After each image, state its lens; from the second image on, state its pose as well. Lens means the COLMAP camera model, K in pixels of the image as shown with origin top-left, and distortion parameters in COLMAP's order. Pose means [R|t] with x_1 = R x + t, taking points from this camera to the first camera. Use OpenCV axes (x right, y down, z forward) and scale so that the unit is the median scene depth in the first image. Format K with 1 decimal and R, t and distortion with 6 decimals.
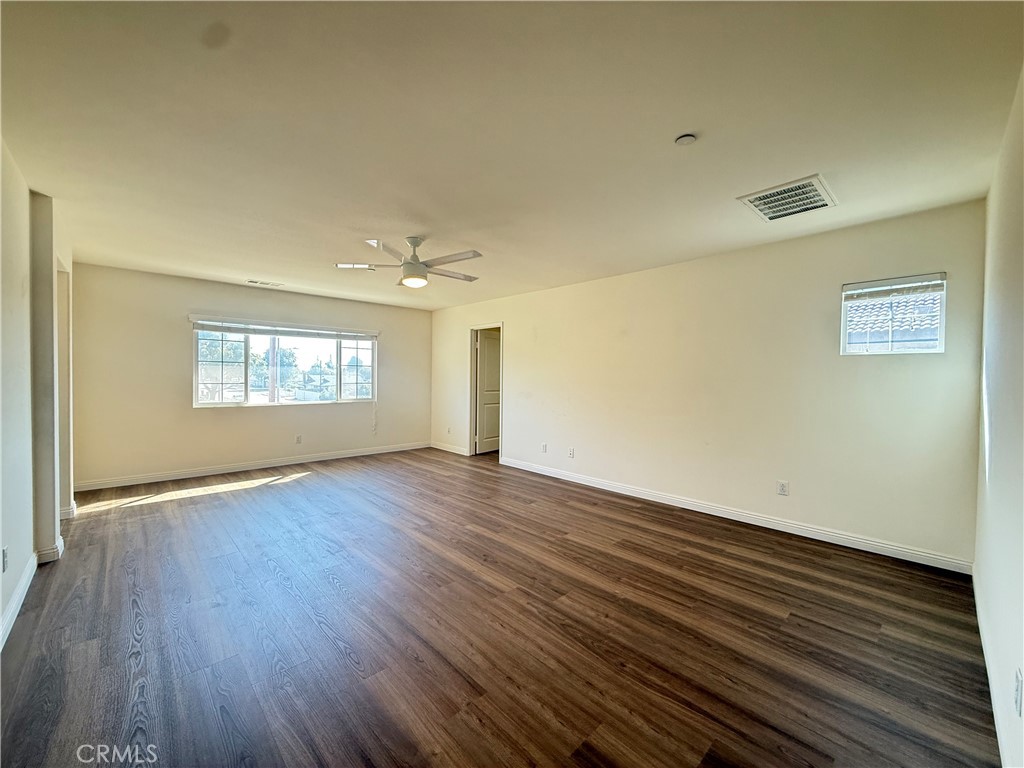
lens RADIAL K [[408.8, 0, 508.1], [0, 408.8, 383.8], [0, 0, 1]] dist [-0.002294, 0.000490]
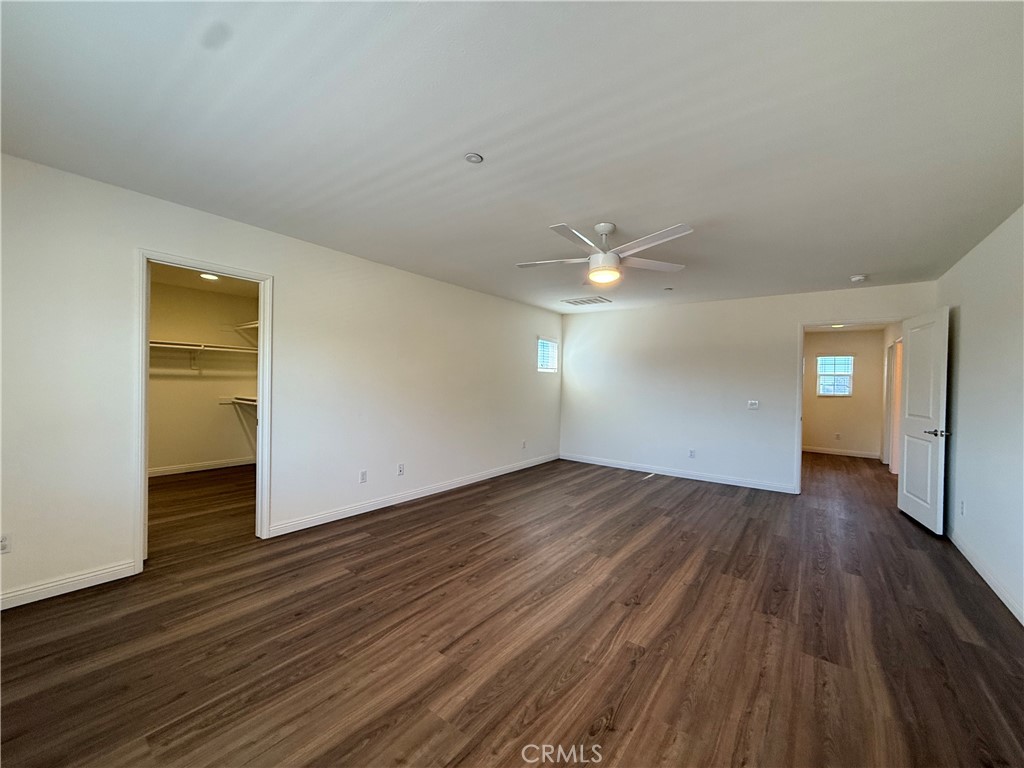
lens RADIAL K [[408.8, 0, 508.1], [0, 408.8, 383.8], [0, 0, 1]] dist [-0.002294, 0.000490]
pose [[-0.174940, -0.023844, 0.984290, -1.118982], [-0.016780, 0.999634, 0.021233, -0.048875], [-0.984436, -0.012802, -0.175276, 1.443239]]
